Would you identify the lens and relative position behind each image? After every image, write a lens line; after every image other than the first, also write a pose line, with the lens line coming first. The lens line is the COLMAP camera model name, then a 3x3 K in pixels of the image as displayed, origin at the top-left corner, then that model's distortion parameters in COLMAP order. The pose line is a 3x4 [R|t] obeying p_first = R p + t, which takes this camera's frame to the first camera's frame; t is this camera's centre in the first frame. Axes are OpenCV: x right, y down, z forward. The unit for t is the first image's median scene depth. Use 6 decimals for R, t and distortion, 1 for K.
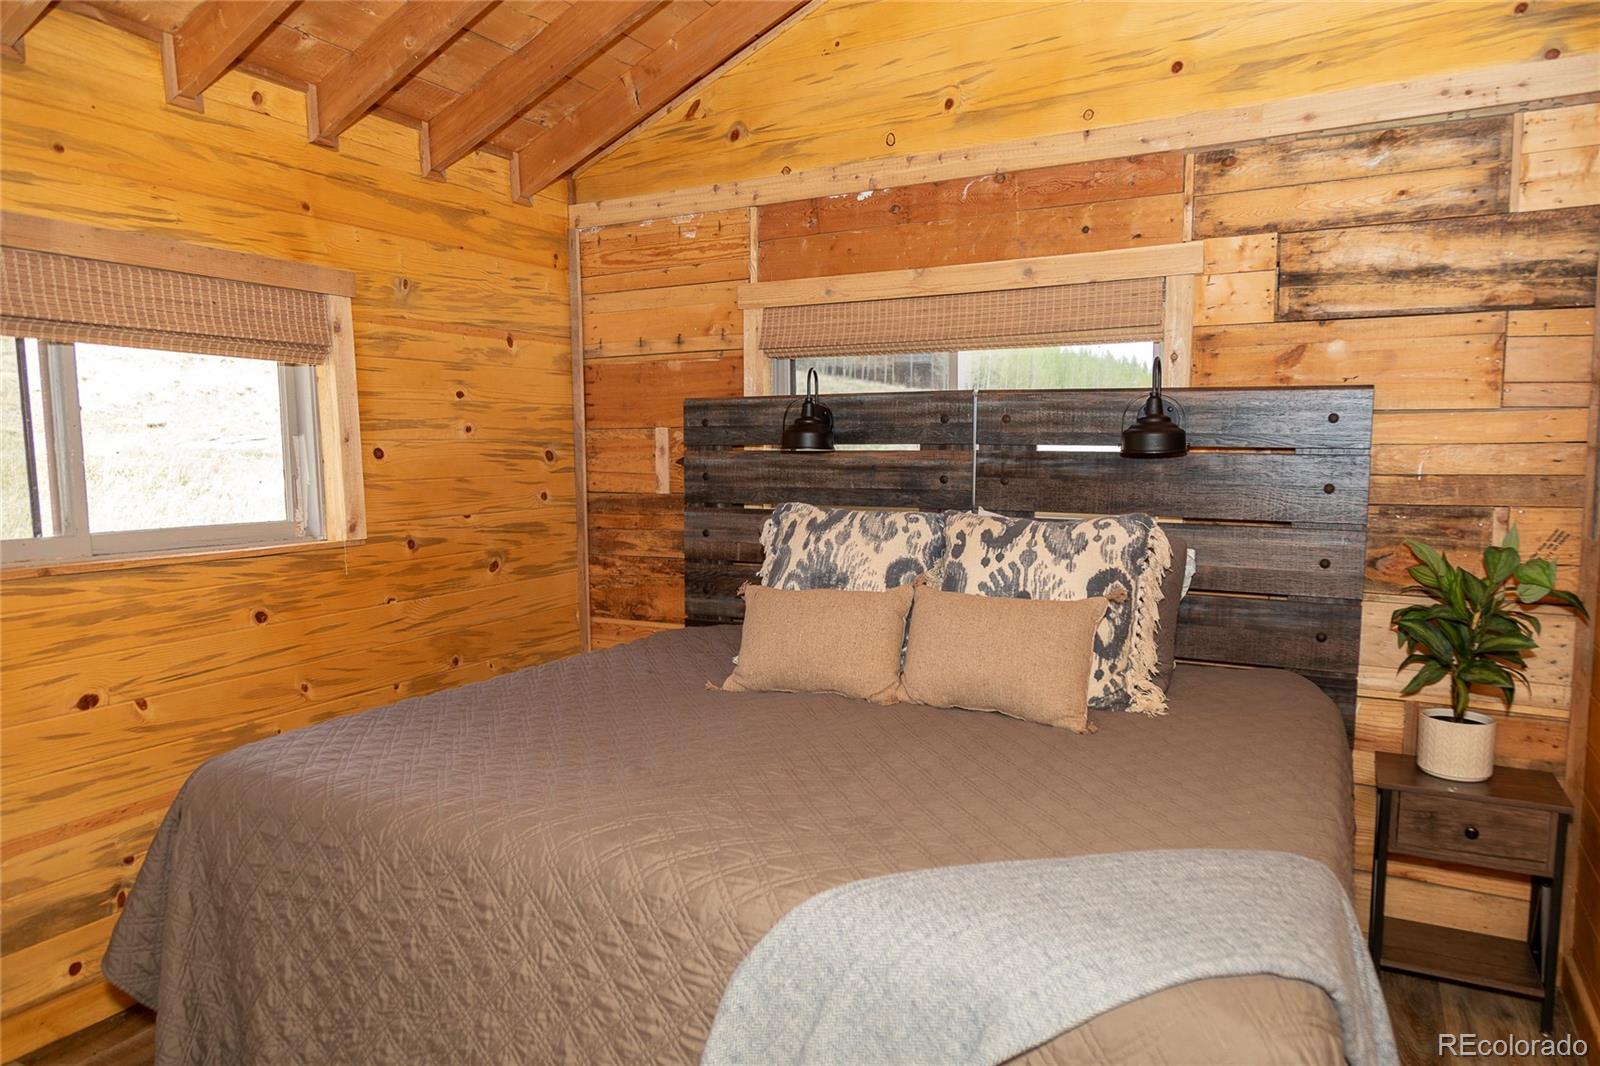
lens RADIAL K [[1049.4, 0, 817.0], [0, 1049.4, 543.8], [0, 0, 1]] dist [0.014128, -0.002414]
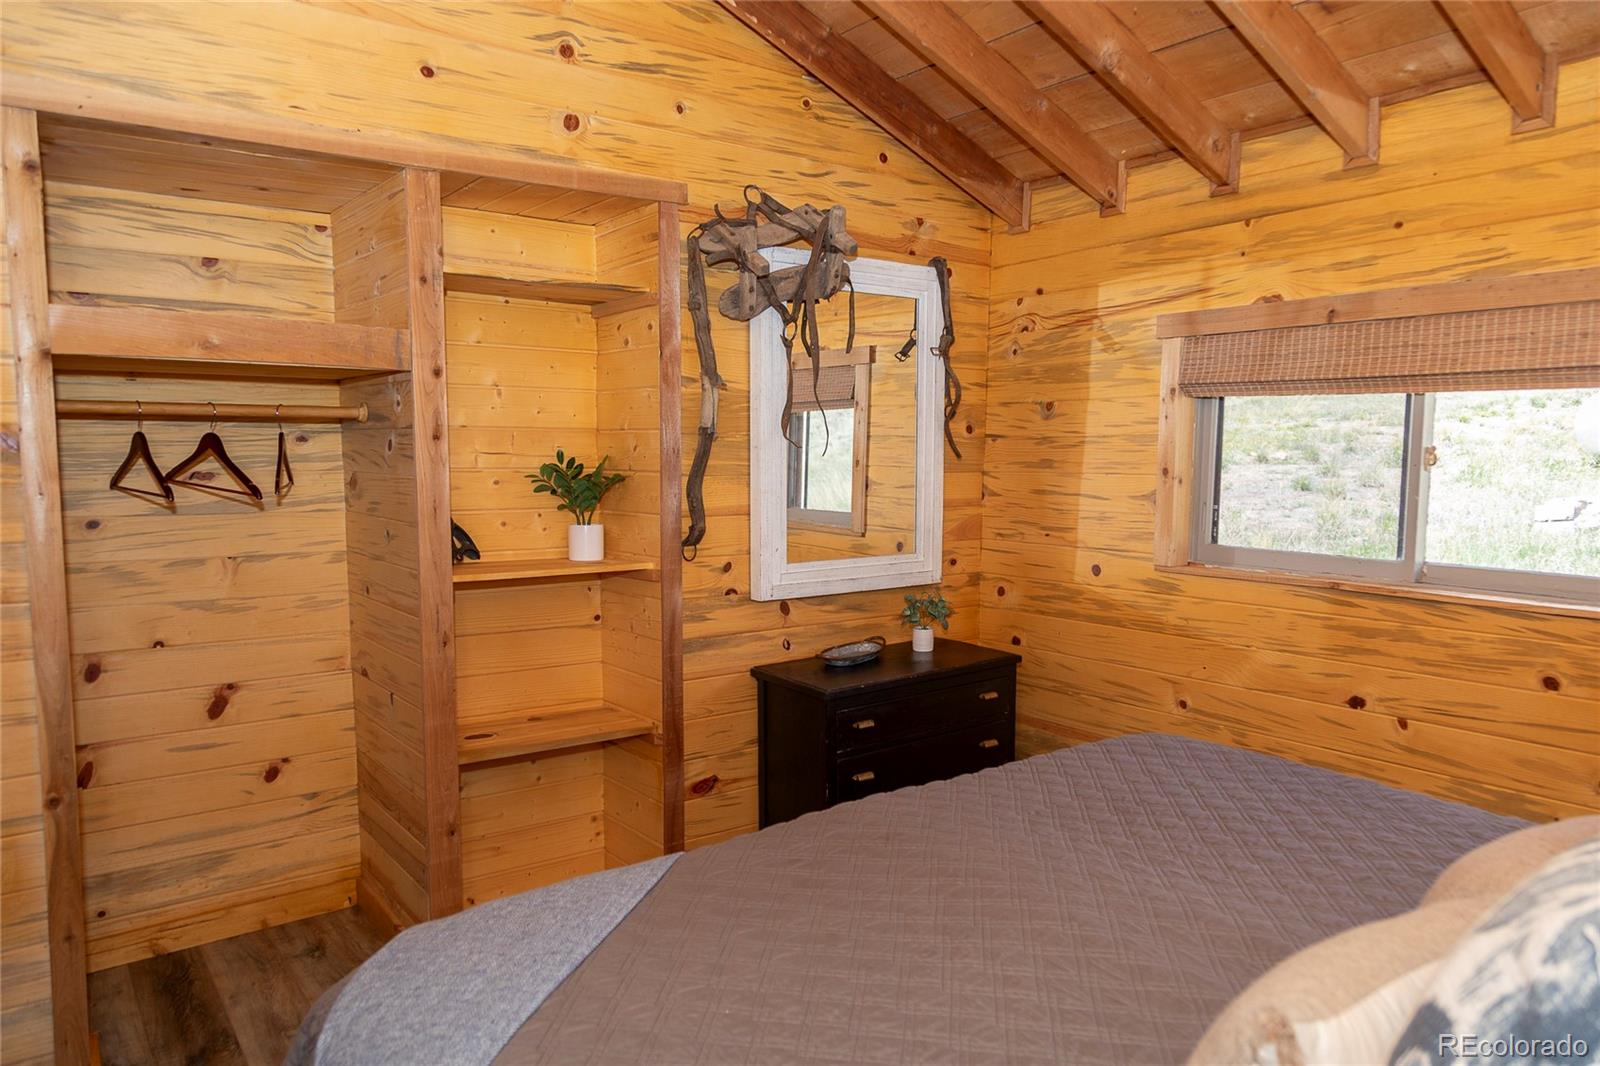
lens RADIAL K [[1049.4, 0, 817.0], [0, 1049.4, 543.8], [0, 0, 1]] dist [0.014128, -0.002414]
pose [[-0.420513, 0.087942, -0.903014, 0.566930], [-0.086150, 0.986924, 0.136232, -0.124215], [0.903187, 0.135082, -0.407438, 0.873128]]
